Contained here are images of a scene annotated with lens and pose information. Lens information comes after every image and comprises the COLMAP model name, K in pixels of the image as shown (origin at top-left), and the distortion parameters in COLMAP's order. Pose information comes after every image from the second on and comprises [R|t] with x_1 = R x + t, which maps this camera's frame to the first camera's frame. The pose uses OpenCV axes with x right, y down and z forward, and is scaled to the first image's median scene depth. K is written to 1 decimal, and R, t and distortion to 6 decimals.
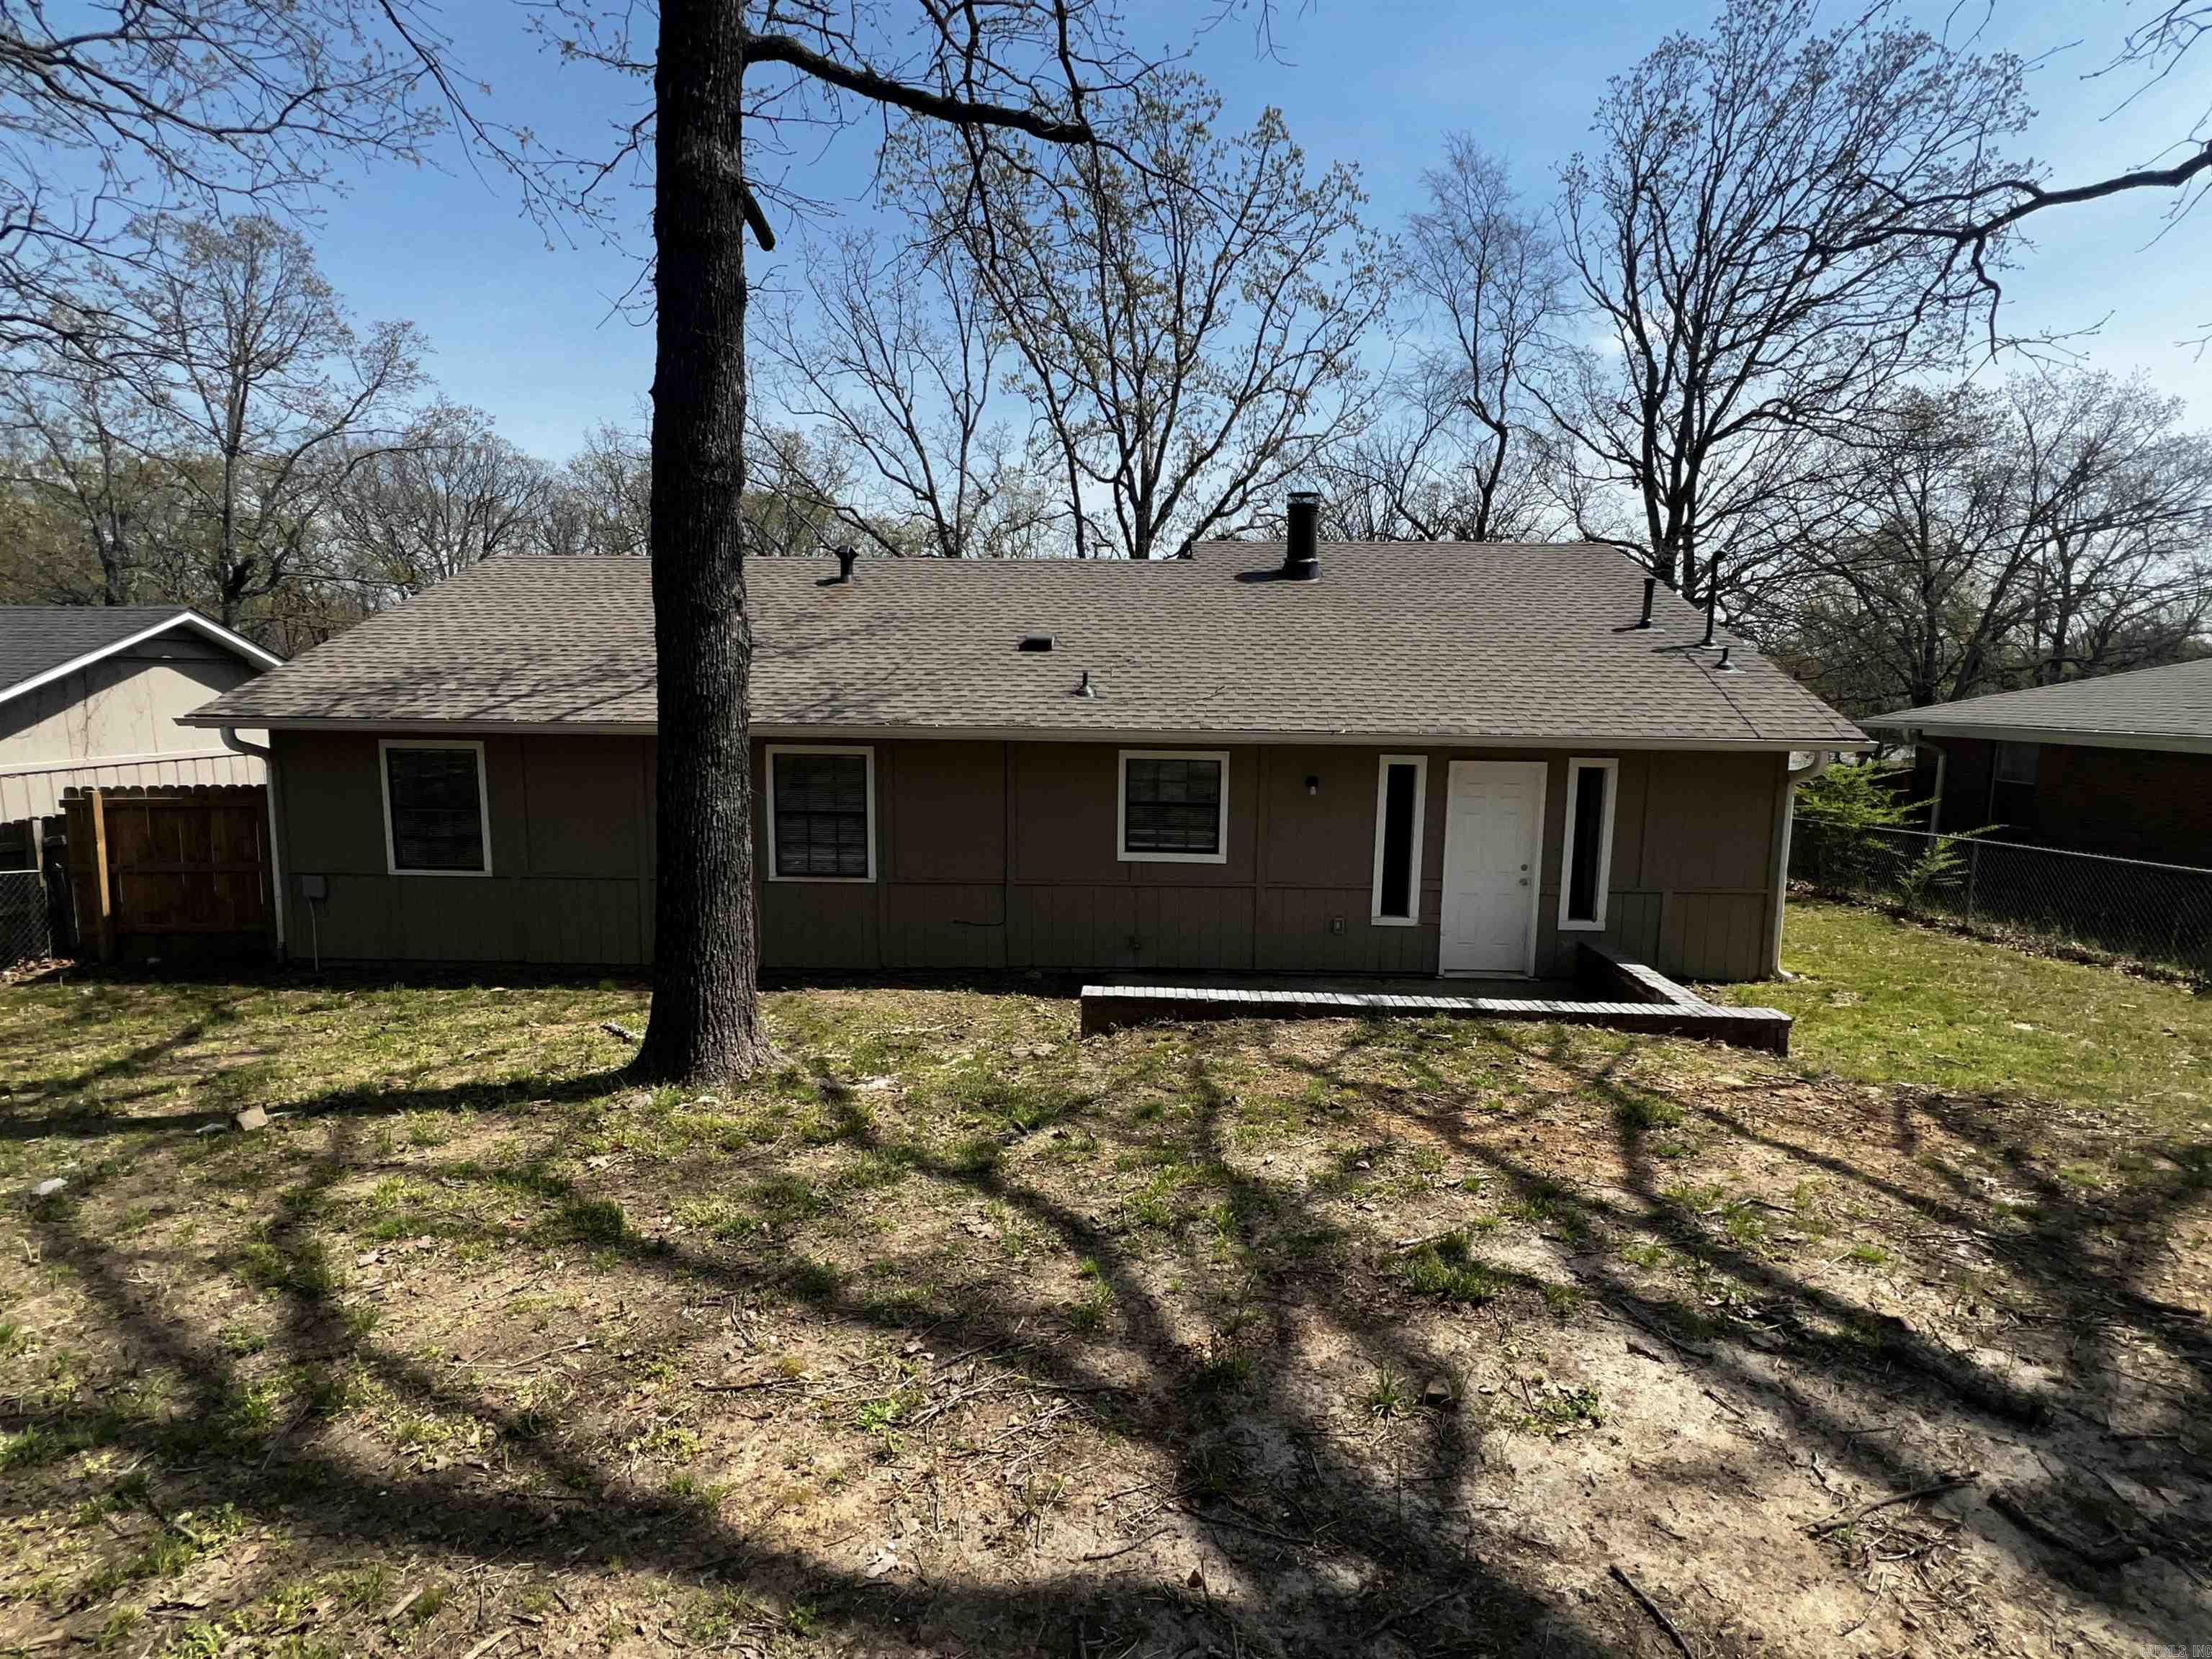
lens RADIAL K [[1071.7, 0, 1104.1], [0, 1071.7, 829.6], [0, 0, 1]] dist [-0.011810, -0.000261]
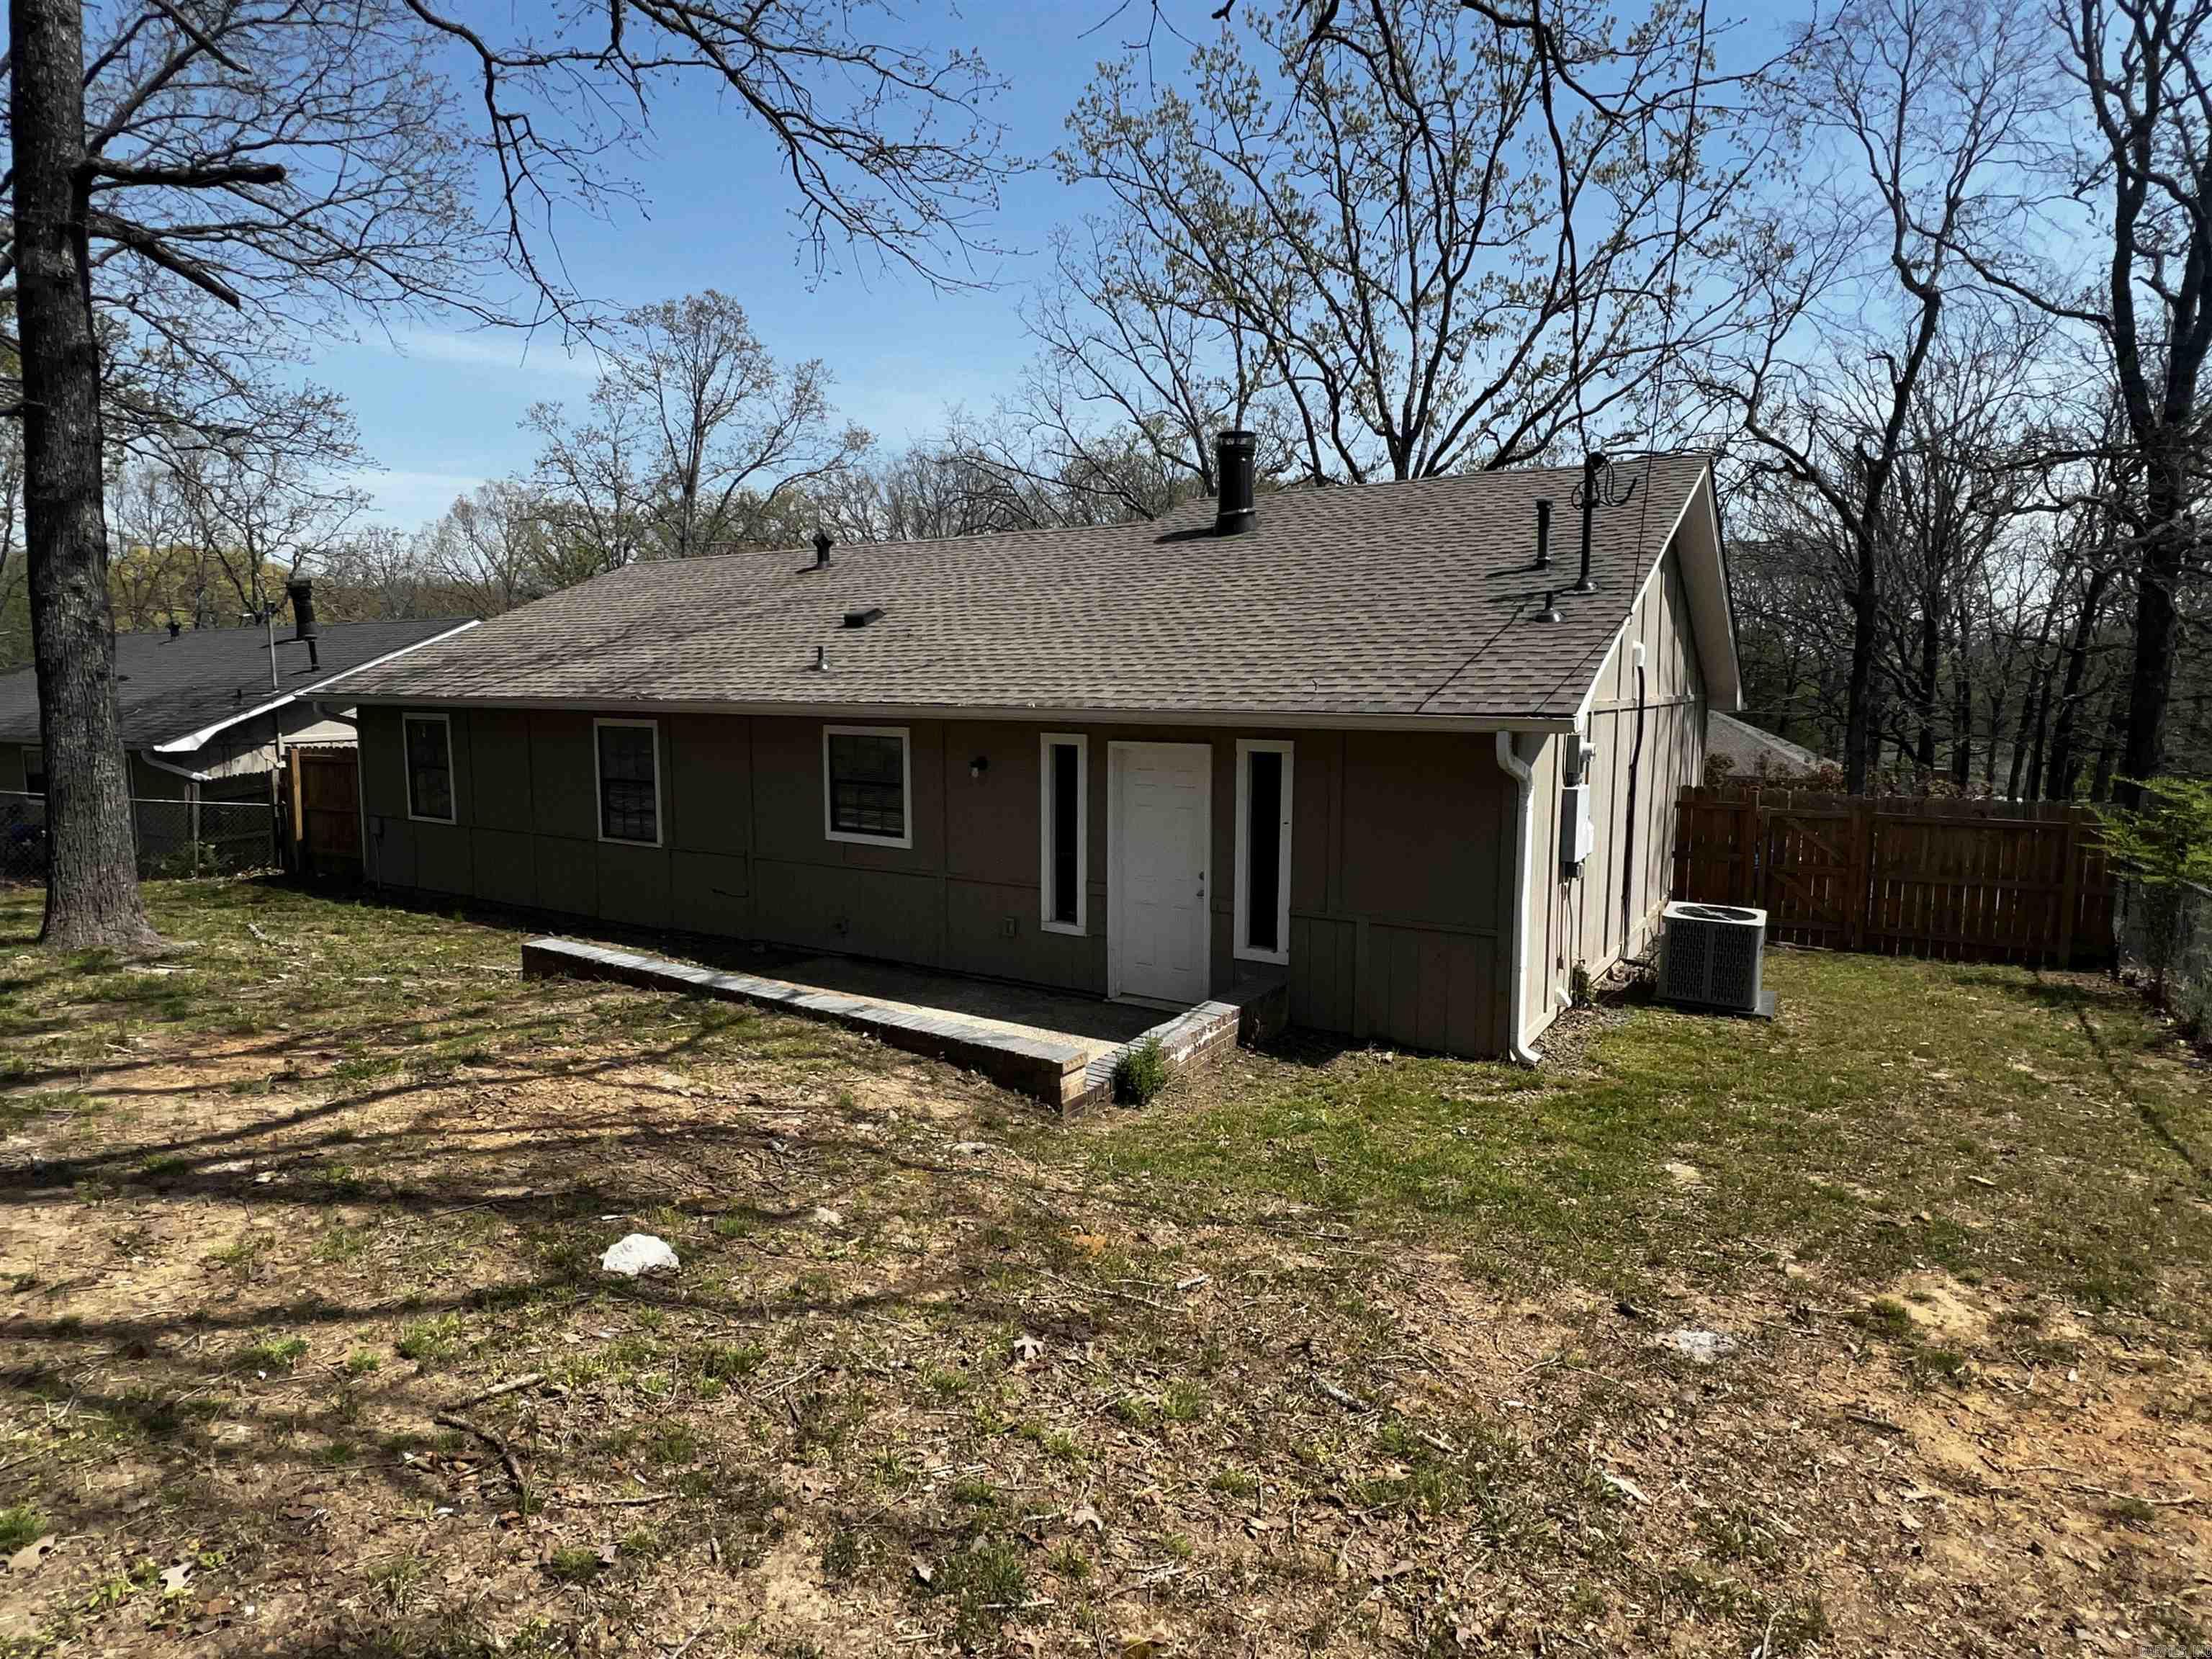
lens RADIAL K [[1202.6, 0, 1106.3], [0, 1202.6, 826.4], [0, 0, 1]] dist [-0.006729, 0.003477]
pose [[0.865205, 0.050321, -0.498886, 0.777856], [-0.059820, 0.998205, -0.003058, 0.005273], [0.497836, 0.032489, 0.866662, 0.182498]]
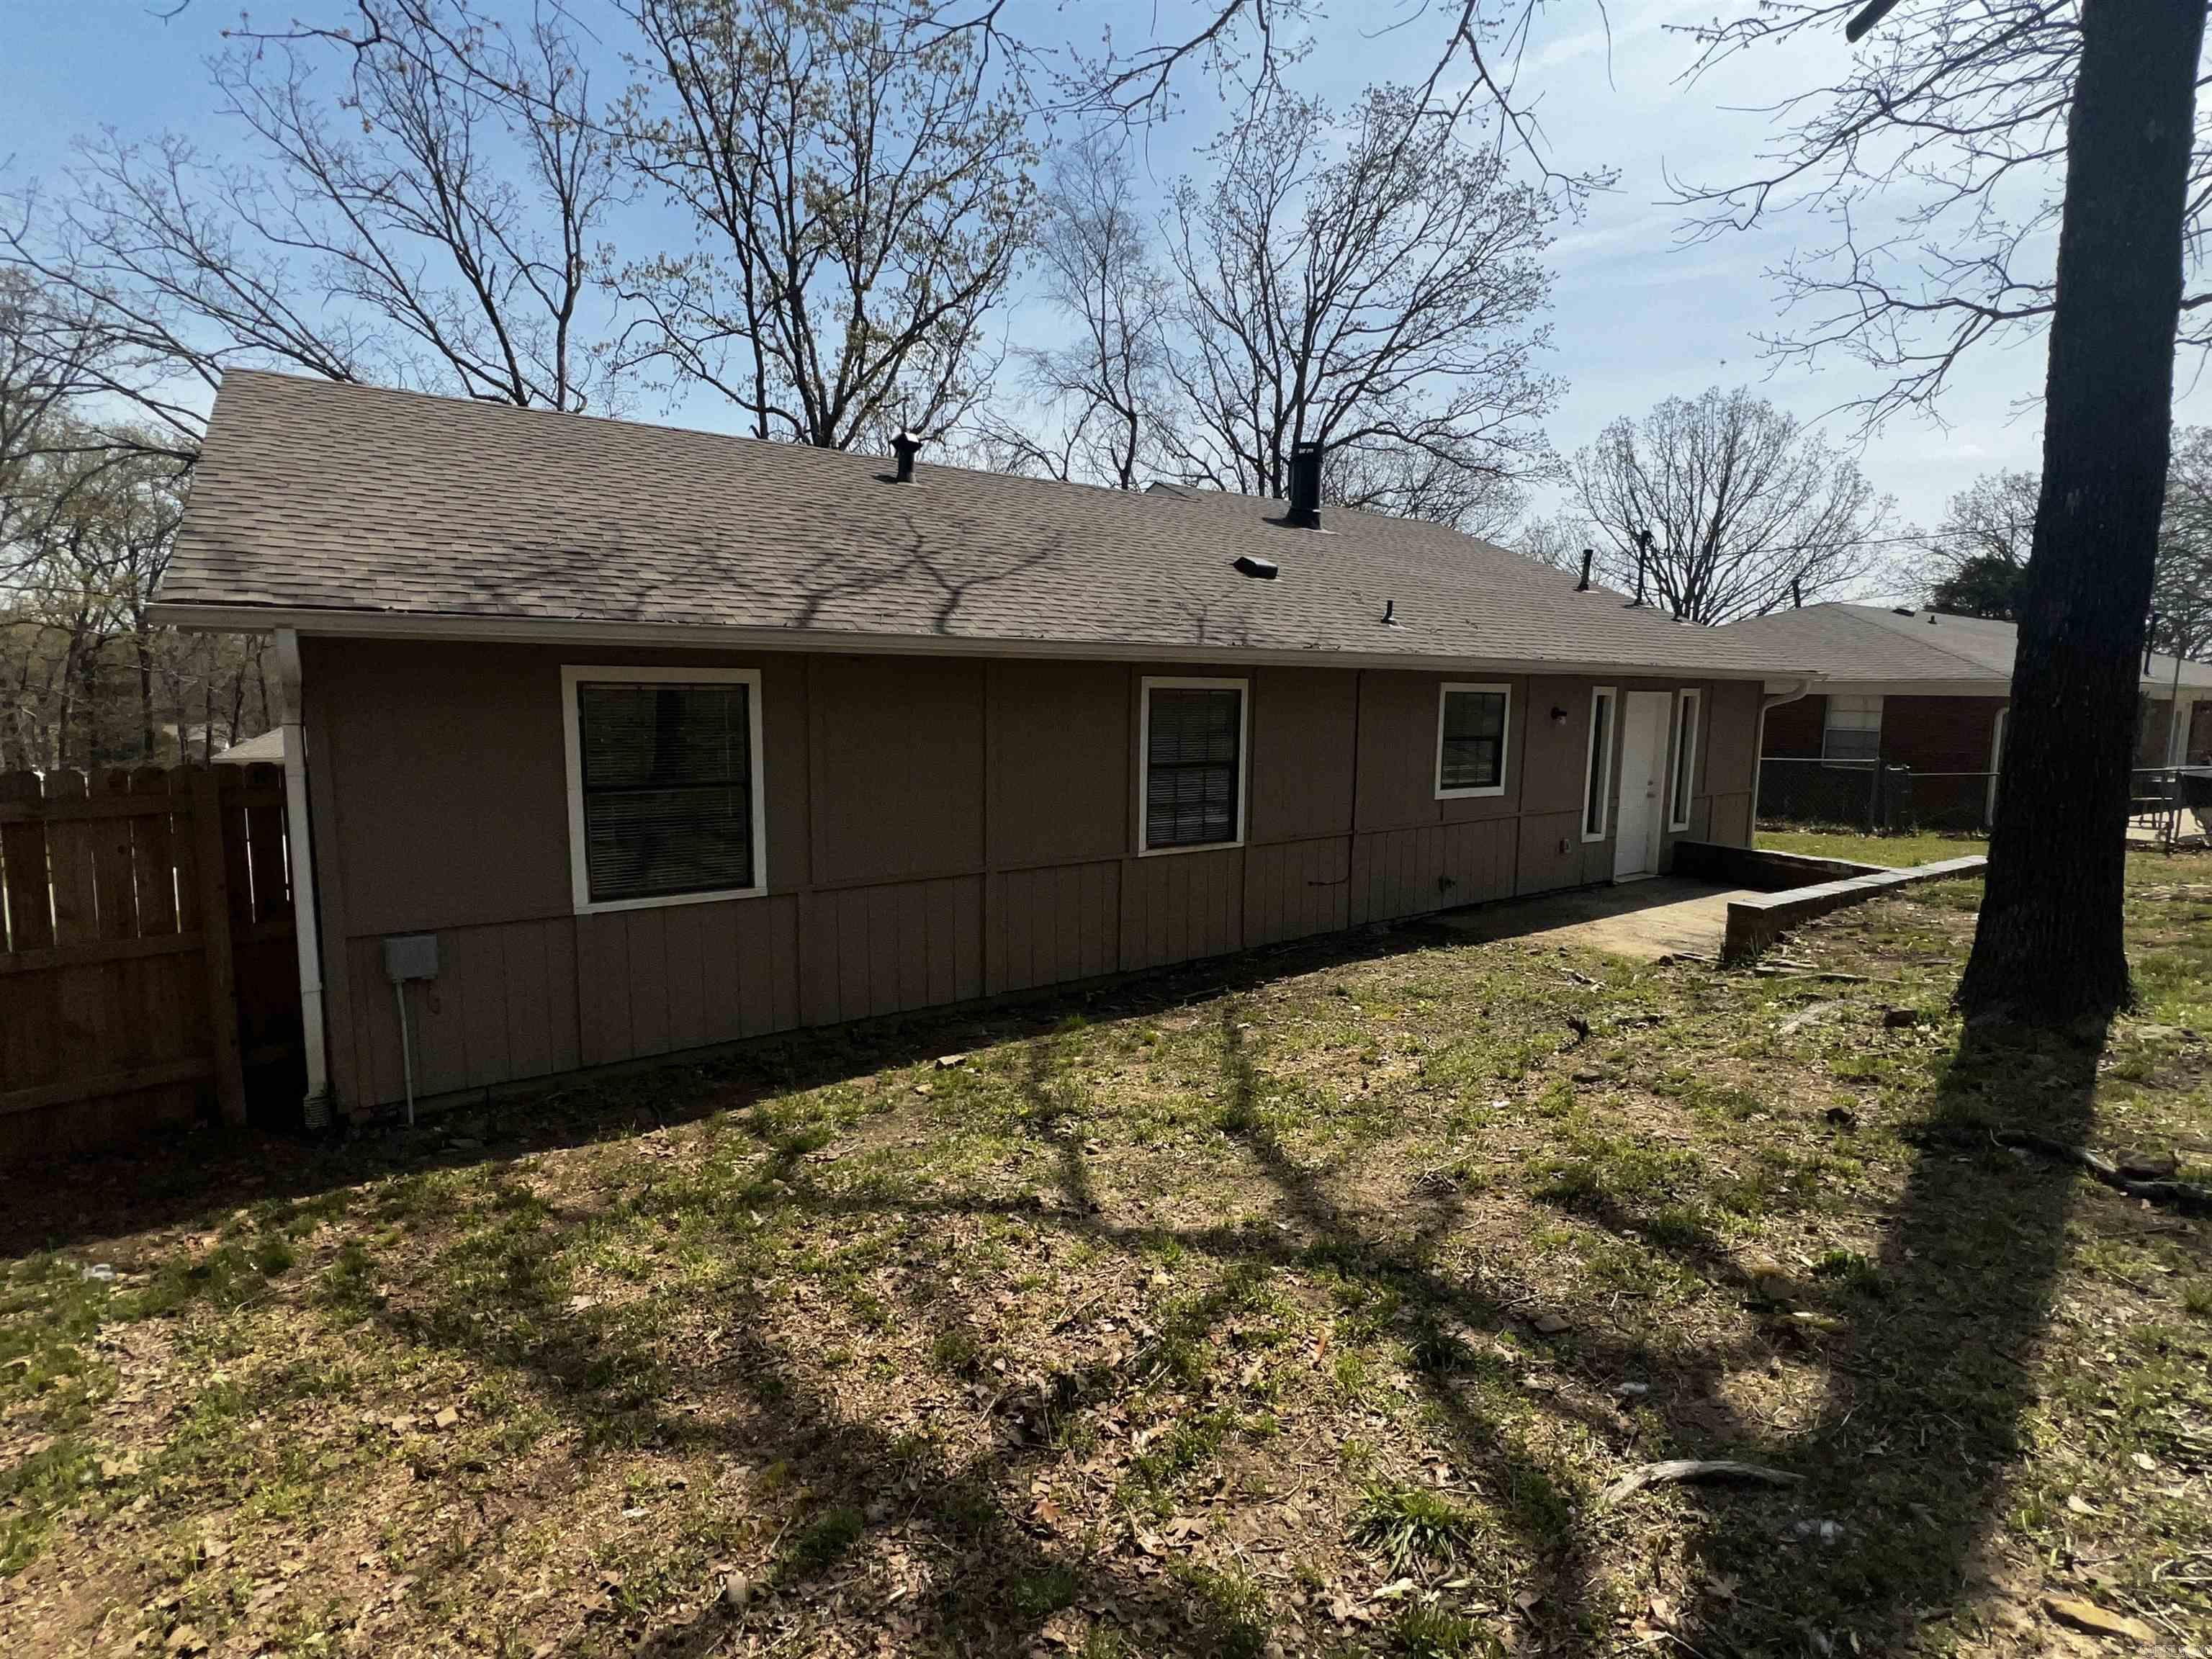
lens RADIAL K [[1071.7, 0, 1095.9], [0, 1071.7, 824.7], [0, 0, 1]] dist [-0.011810, -0.000261]
pose [[0.802840, -0.077950, 0.591077, -0.795028], [0.077109, 0.996665, 0.026704, 0.002549], [-0.591187, 0.024138, 0.806173, 0.413967]]
